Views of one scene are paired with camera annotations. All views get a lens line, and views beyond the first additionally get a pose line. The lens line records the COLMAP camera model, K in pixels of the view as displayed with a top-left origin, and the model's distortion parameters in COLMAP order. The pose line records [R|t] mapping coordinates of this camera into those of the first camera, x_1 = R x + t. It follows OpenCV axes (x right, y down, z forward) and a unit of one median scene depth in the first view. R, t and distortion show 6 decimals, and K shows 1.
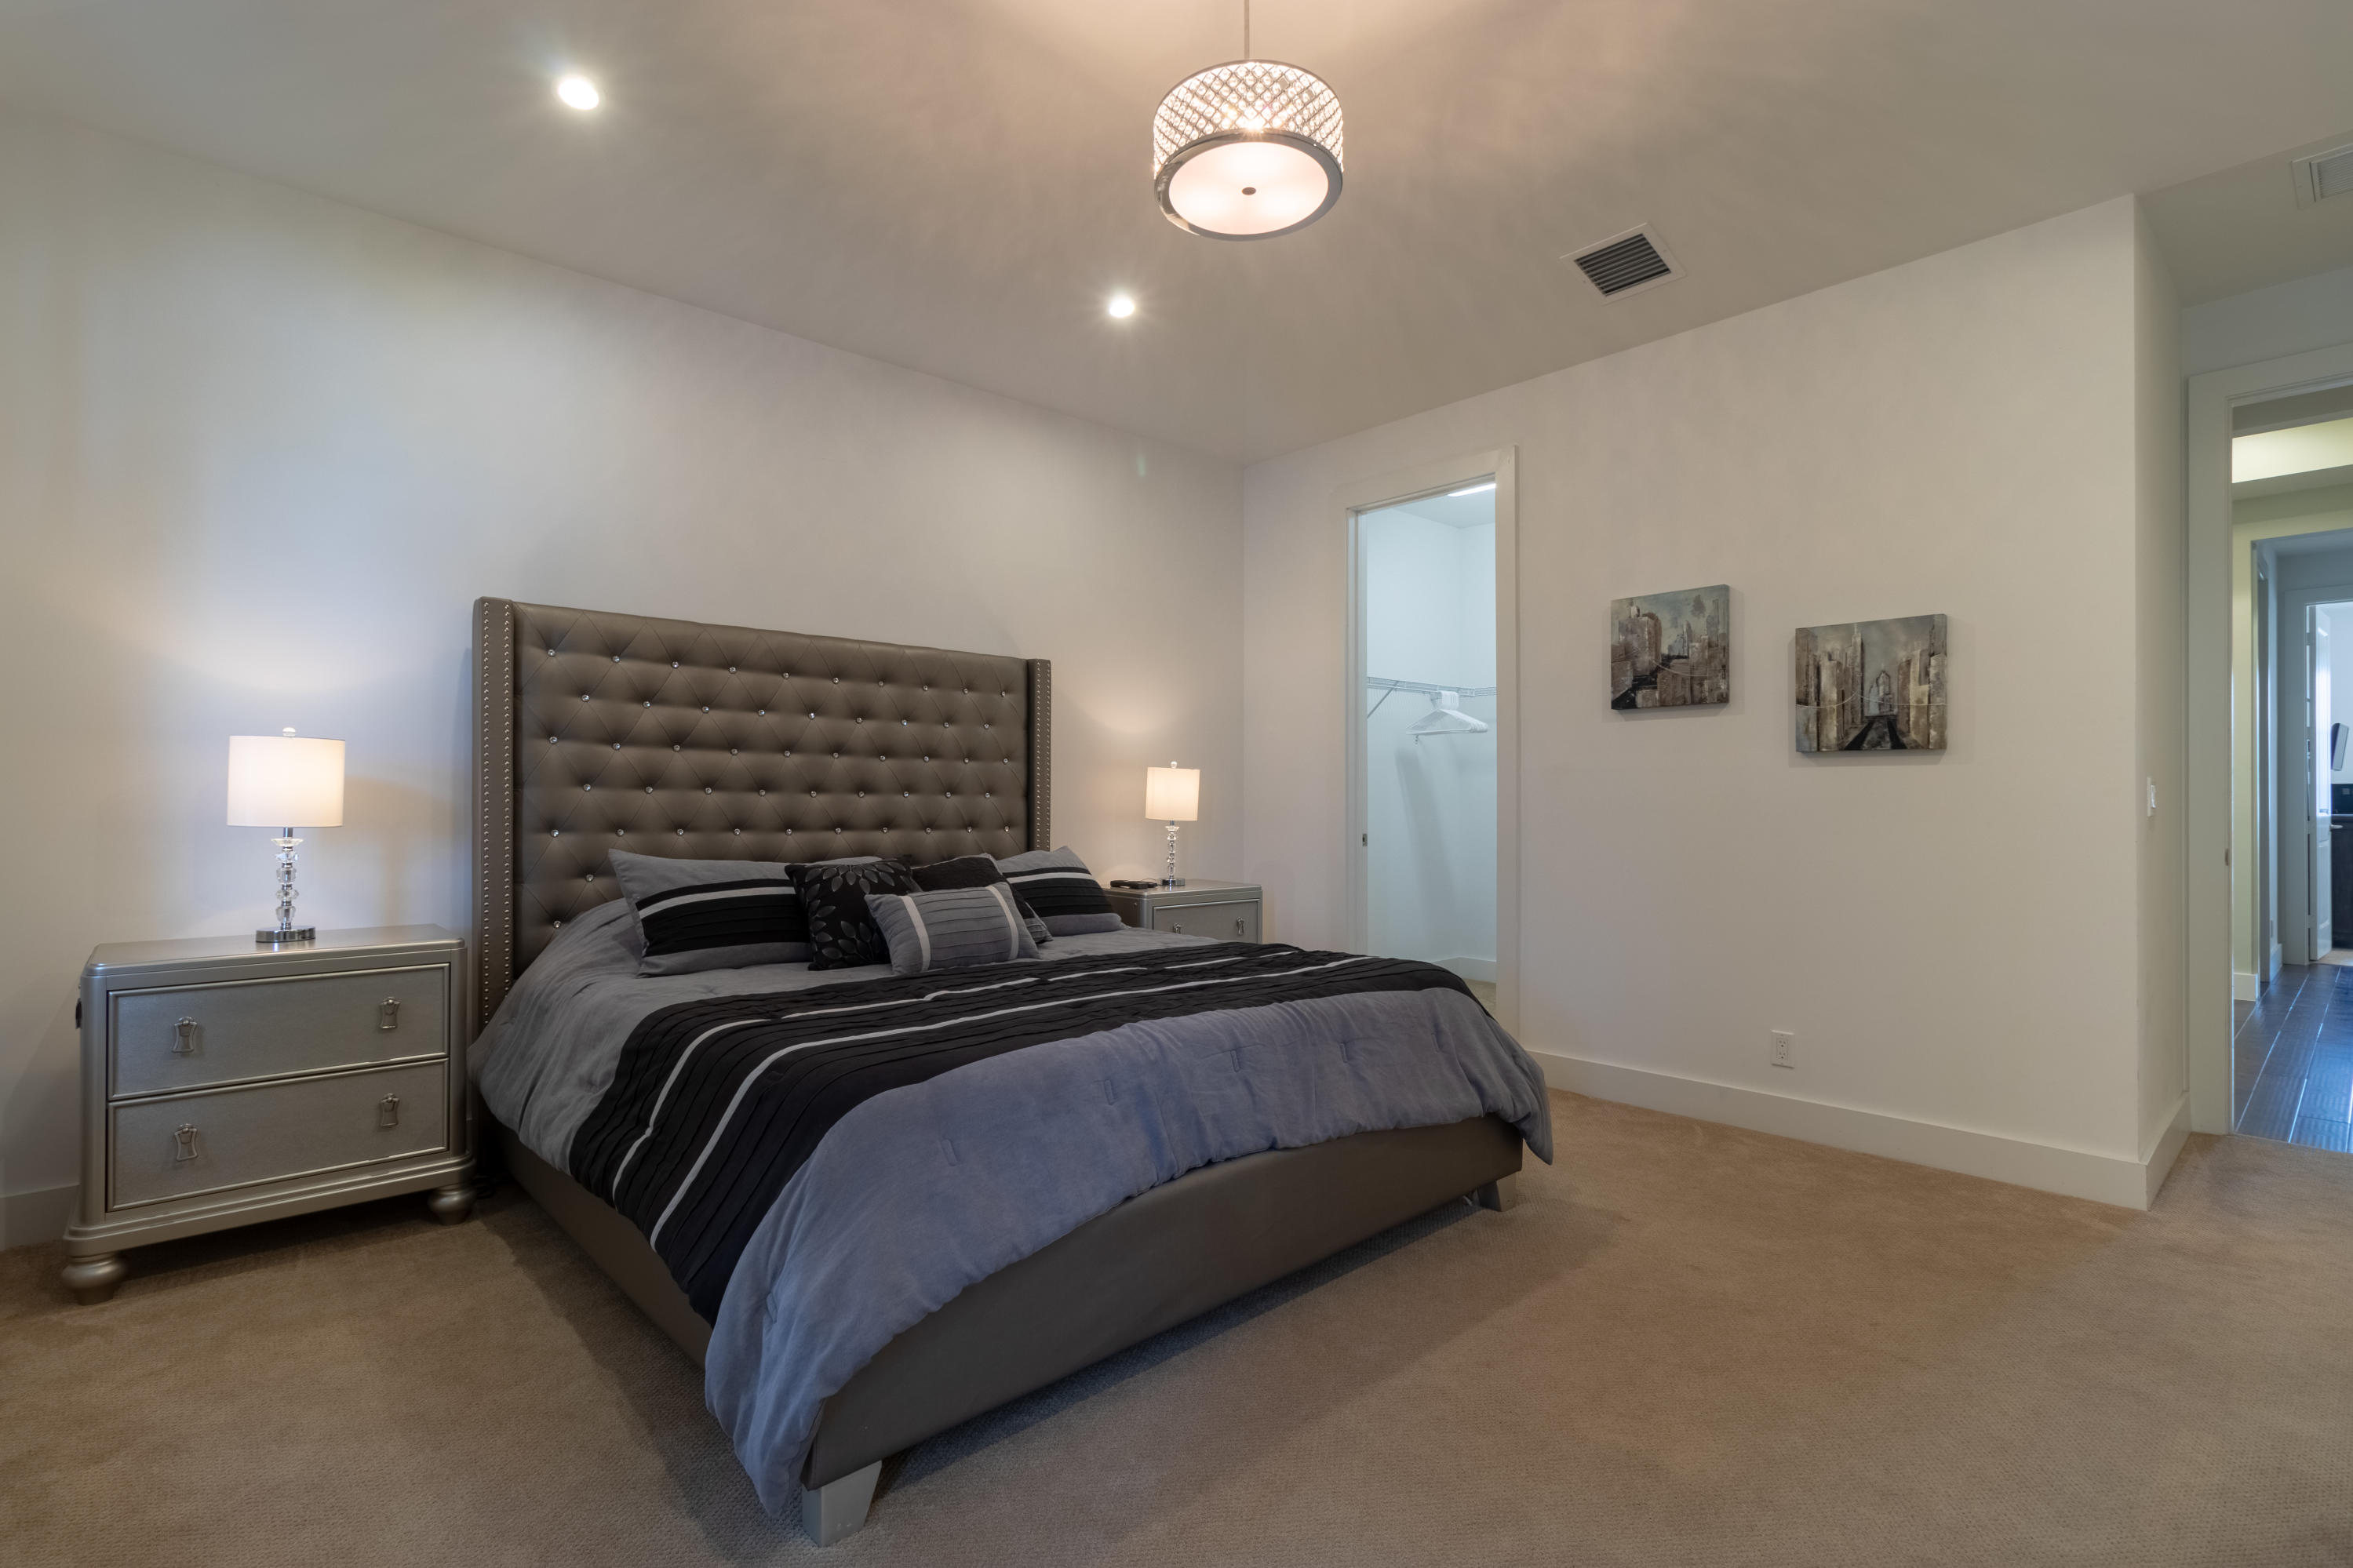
lens RADIAL K [[1084.1, 0, 1176.5], [0, 1084.1, 784.0], [0, 0, 1]] dist [0.001275, 0.000254]
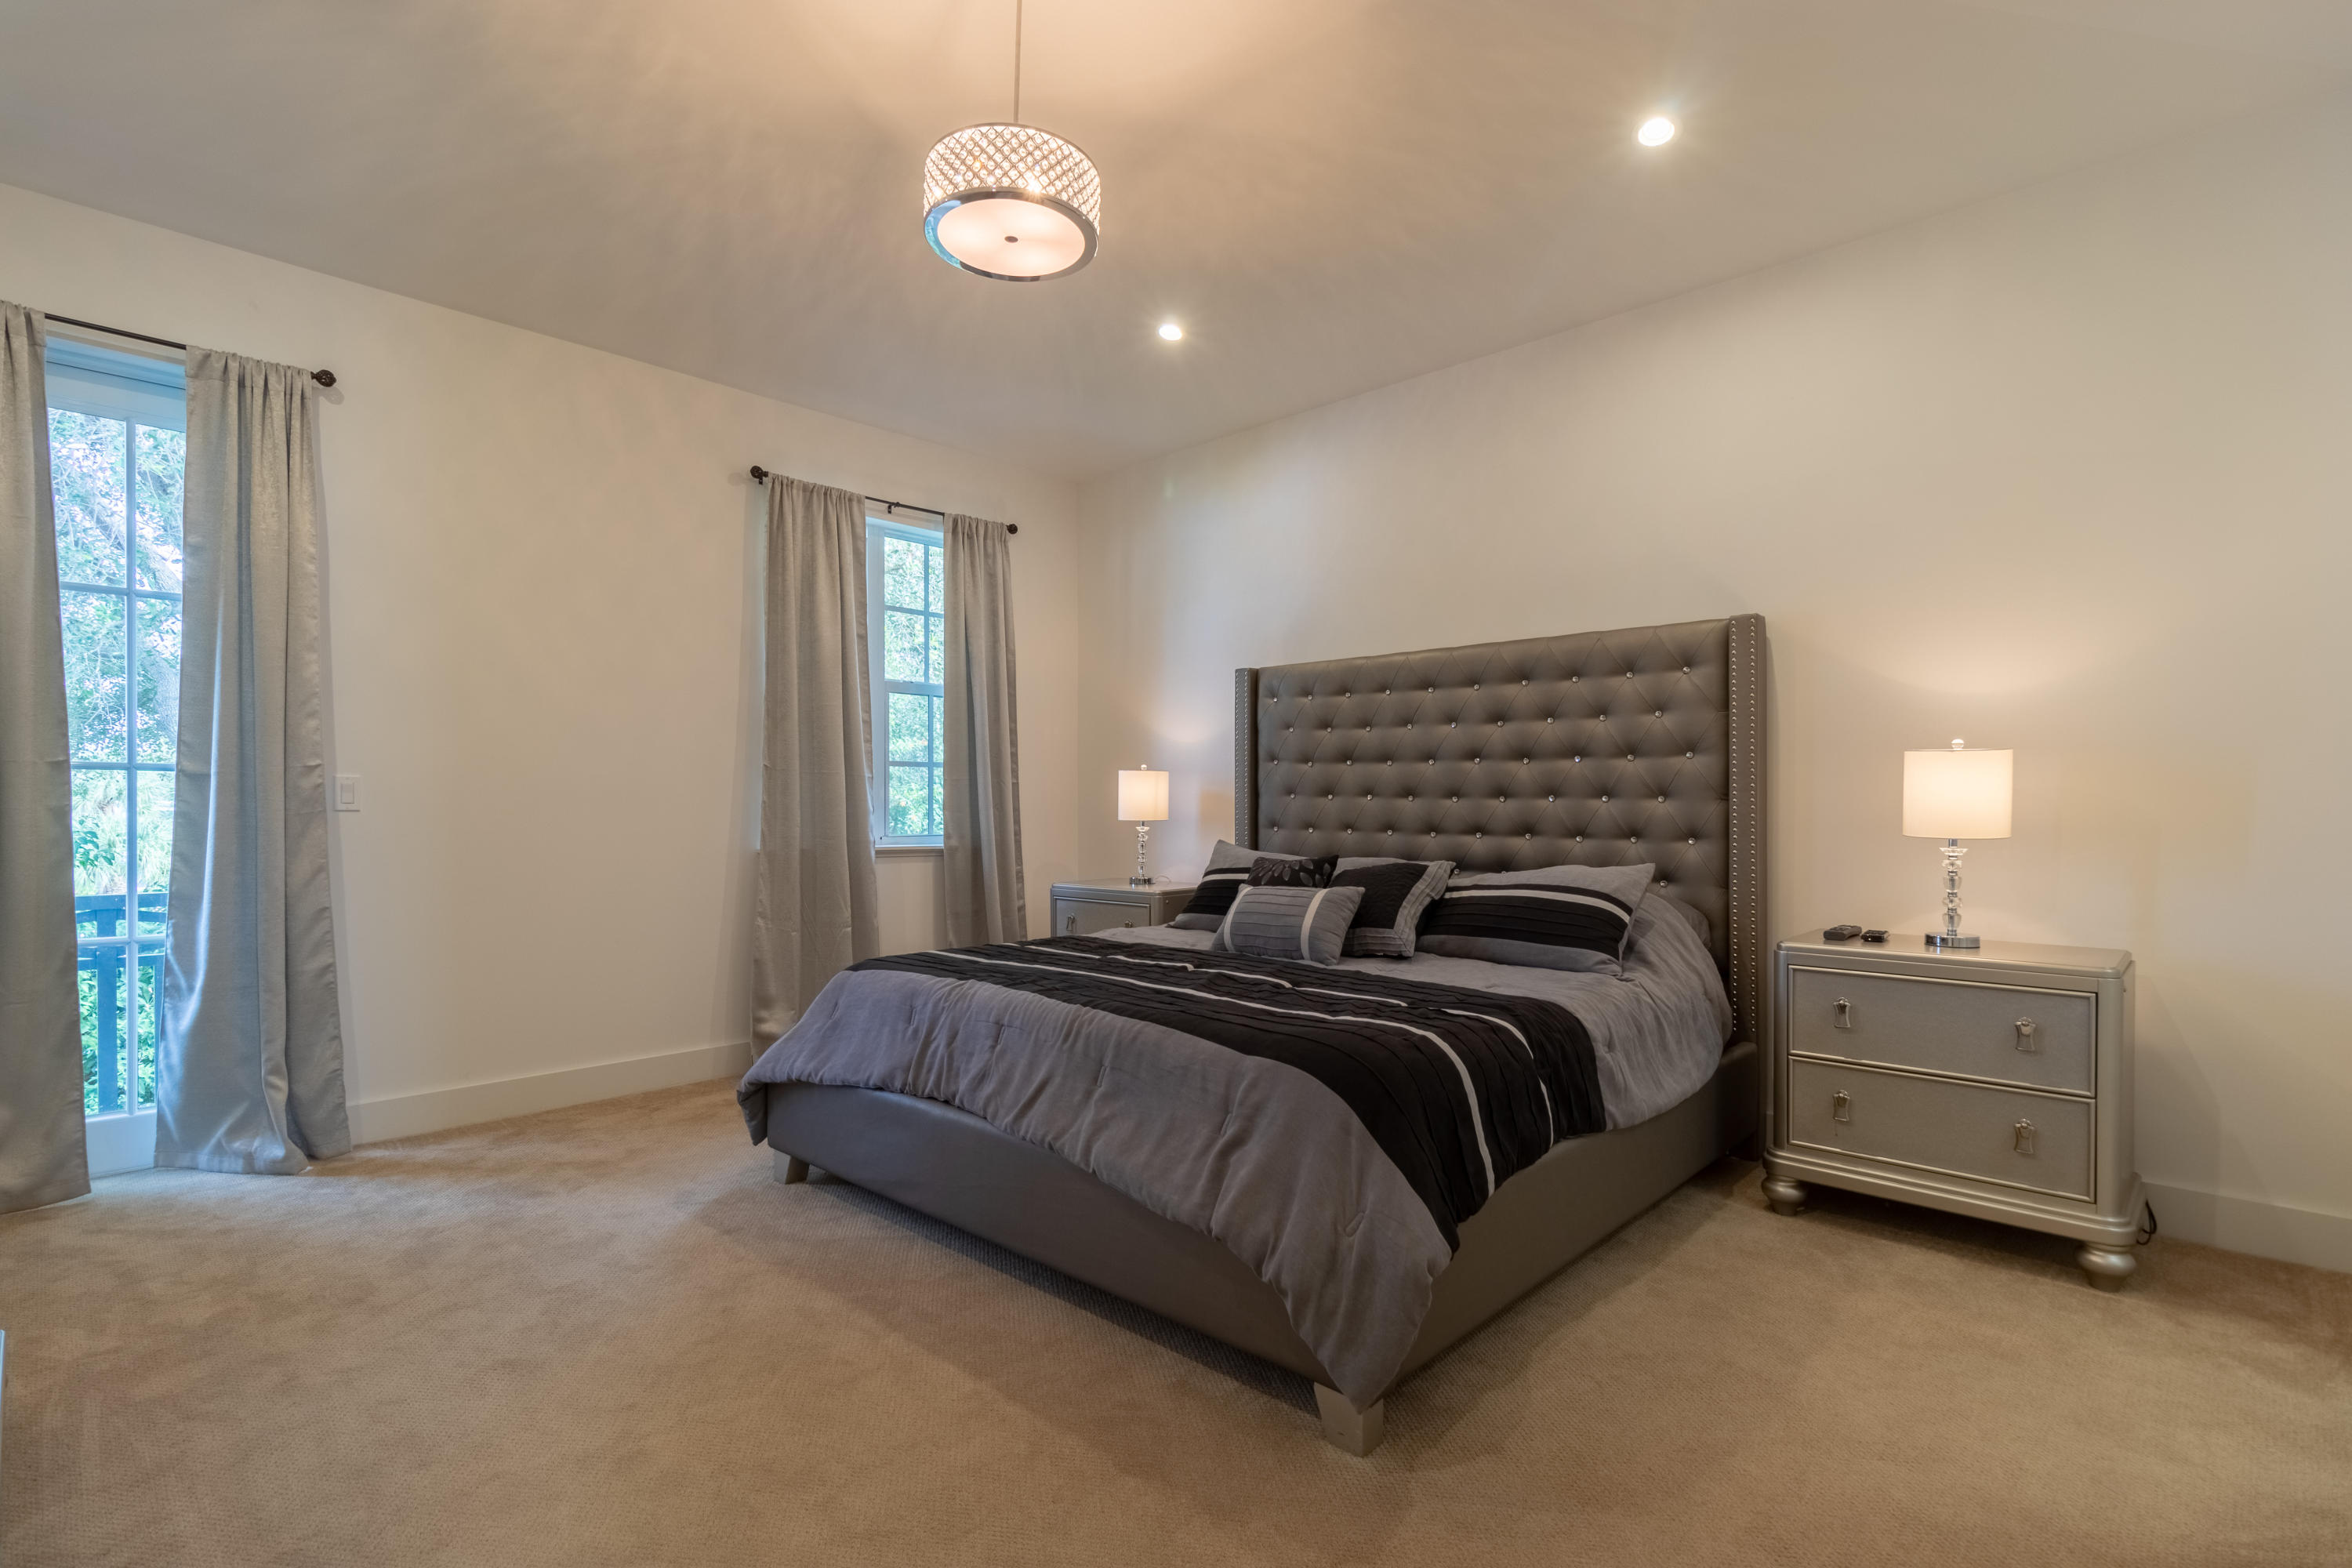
lens RADIAL K [[1122.6, 0, 1176.8], [0, 1122.6, 798.7], [0, 0, 1]] dist [0.000722, 0.000247]
pose [[0.073481, -0.011251, -0.997233, 0.661983], [0.012438, 0.999869, -0.010364, 0.015206], [0.997219, -0.011642, 0.073611, 0.595841]]
